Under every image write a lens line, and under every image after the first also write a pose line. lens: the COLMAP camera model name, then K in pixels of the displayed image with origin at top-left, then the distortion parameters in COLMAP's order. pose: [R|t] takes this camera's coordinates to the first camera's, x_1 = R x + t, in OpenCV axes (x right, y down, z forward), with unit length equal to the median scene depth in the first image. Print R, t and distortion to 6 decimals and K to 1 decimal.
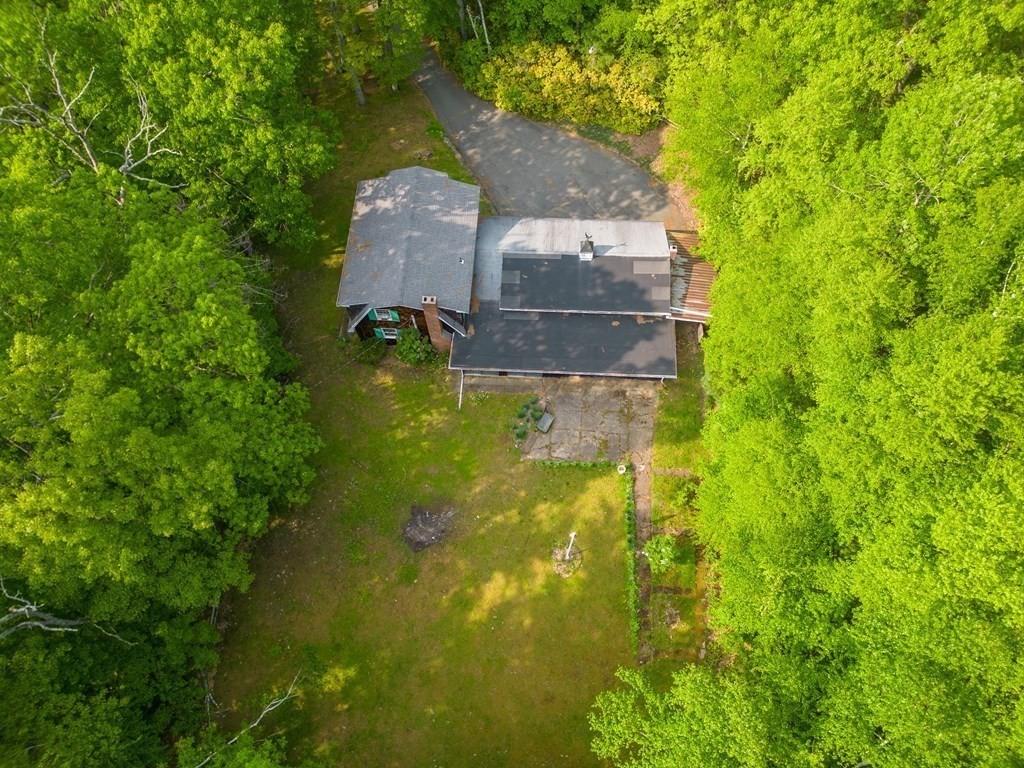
lens RADIAL K [[715.7, 0, 512.0], [0, 715.7, 384.0], [0, 0, 1]] dist [0.104603, -0.118894]
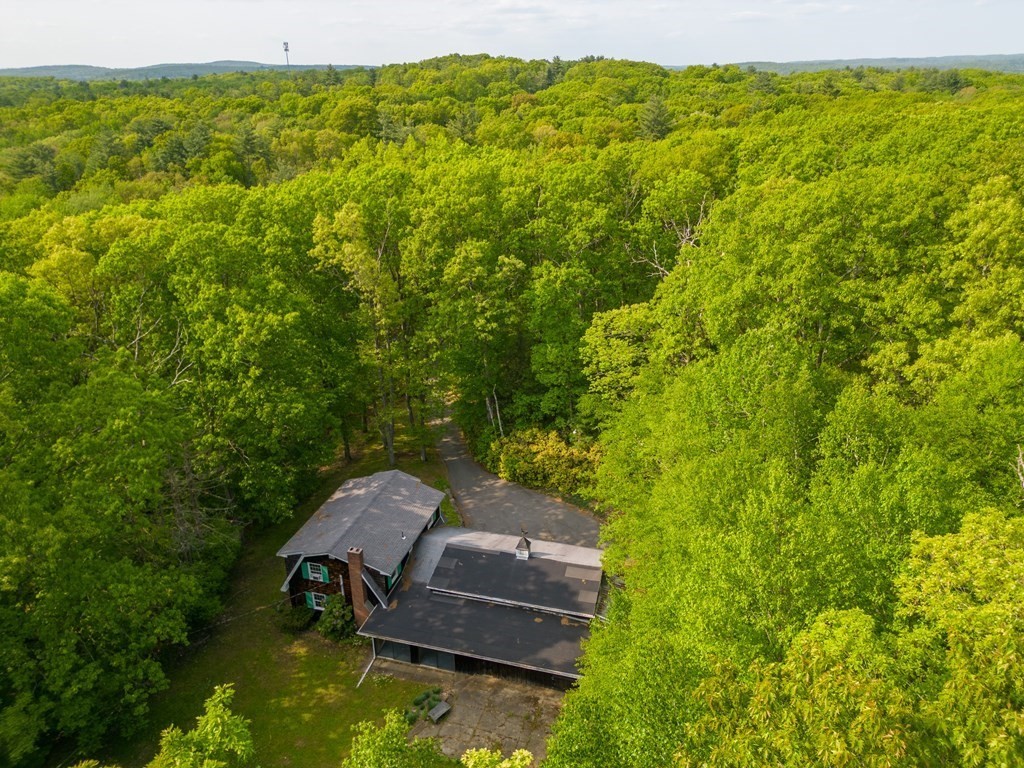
lens RADIAL K [[715.7, 0, 512.0], [0, 715.7, 384.0], [0, 0, 1]] dist [0.104603, -0.118894]
pose [[0.976788, 0.086566, -0.195939, 0.269995], [-0.194276, 0.743323, -0.640099, 0.305443], [0.090235, 0.663308, 0.742887, 0.064015]]
